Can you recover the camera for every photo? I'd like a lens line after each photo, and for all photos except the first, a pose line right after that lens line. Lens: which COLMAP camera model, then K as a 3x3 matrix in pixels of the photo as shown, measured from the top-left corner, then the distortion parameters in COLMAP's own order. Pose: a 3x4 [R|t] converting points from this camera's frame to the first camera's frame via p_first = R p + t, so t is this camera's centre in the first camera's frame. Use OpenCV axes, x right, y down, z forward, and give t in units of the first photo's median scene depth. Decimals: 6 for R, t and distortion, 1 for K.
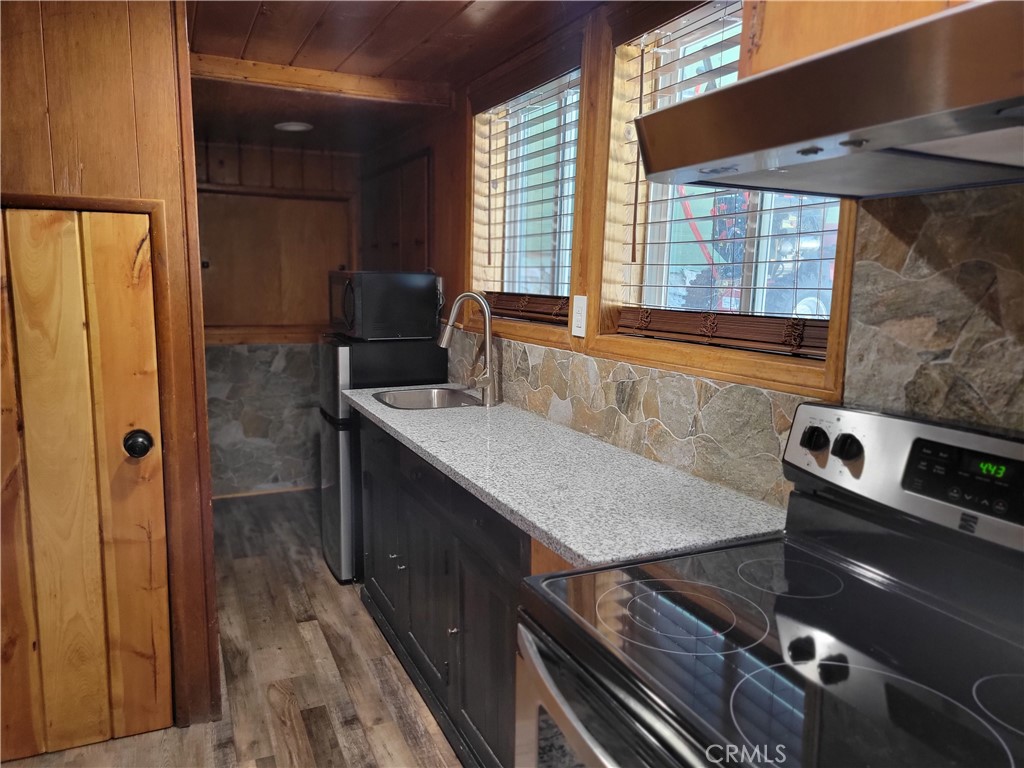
lens RADIAL K [[783.7, 0, 513.2], [0, 783.7, 380.8], [0, 0, 1]] dist [0.051998, -0.034790]
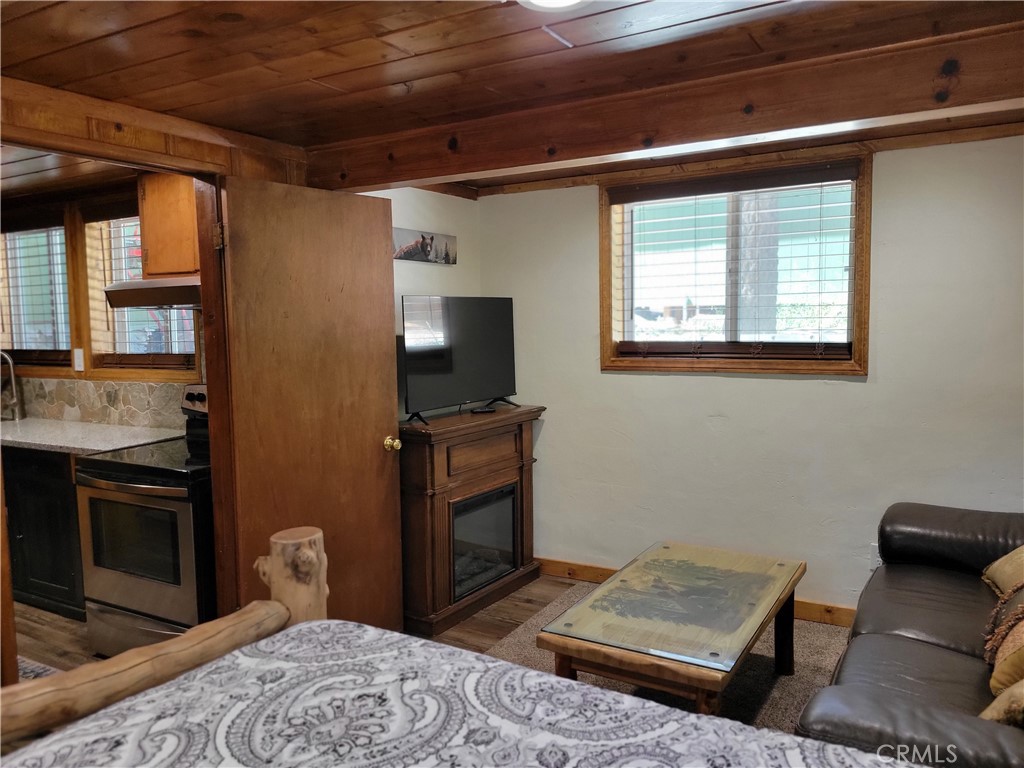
lens RADIAL K [[783.7, 0, 513.4], [0, 783.7, 388.5], [0, 0, 1]] dist [0.051998, -0.034790]
pose [[0.811349, -0.090978, 0.577439, -0.184346], [0.114183, 0.993452, -0.003913, 0.116820], [-0.573301, 0.069109, 0.816425, -1.197368]]
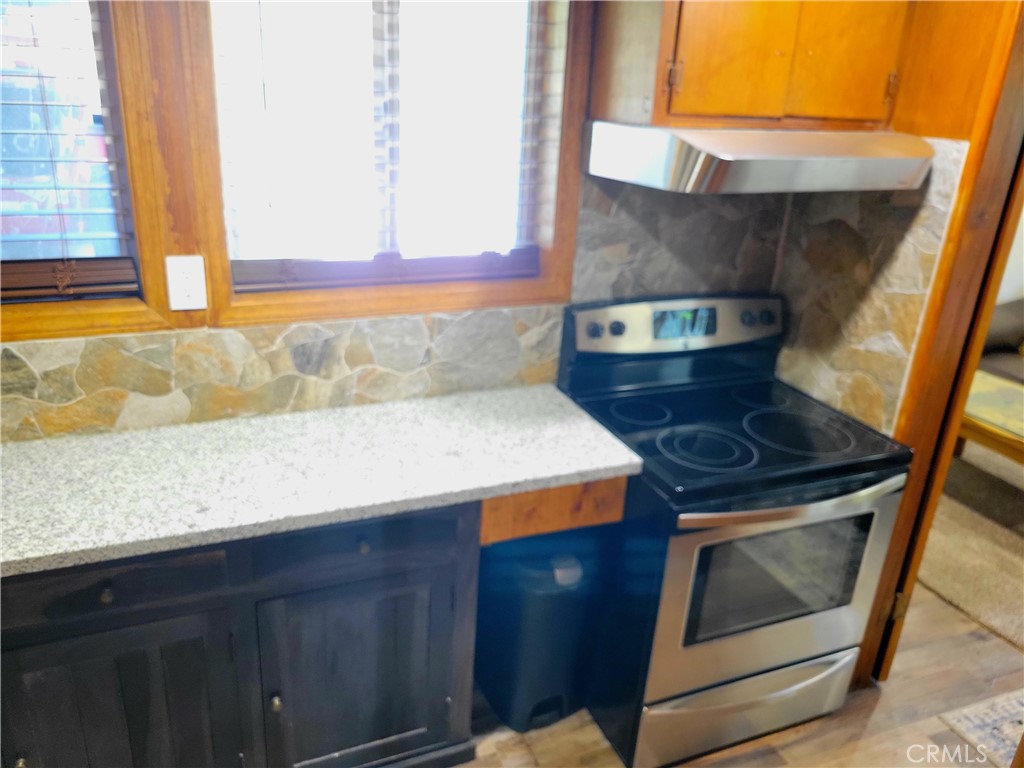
lens RADIAL K [[783.7, 0, 508.9], [0, 783.7, 391.5], [0, 0, 1]] dist [0.051998, -0.034790]
pose [[0.015837, -0.386775, 0.922038, -0.711574], [0.080909, 0.919625, 0.384374, -0.275869], [-0.996596, 0.068514, 0.045857, 0.712067]]
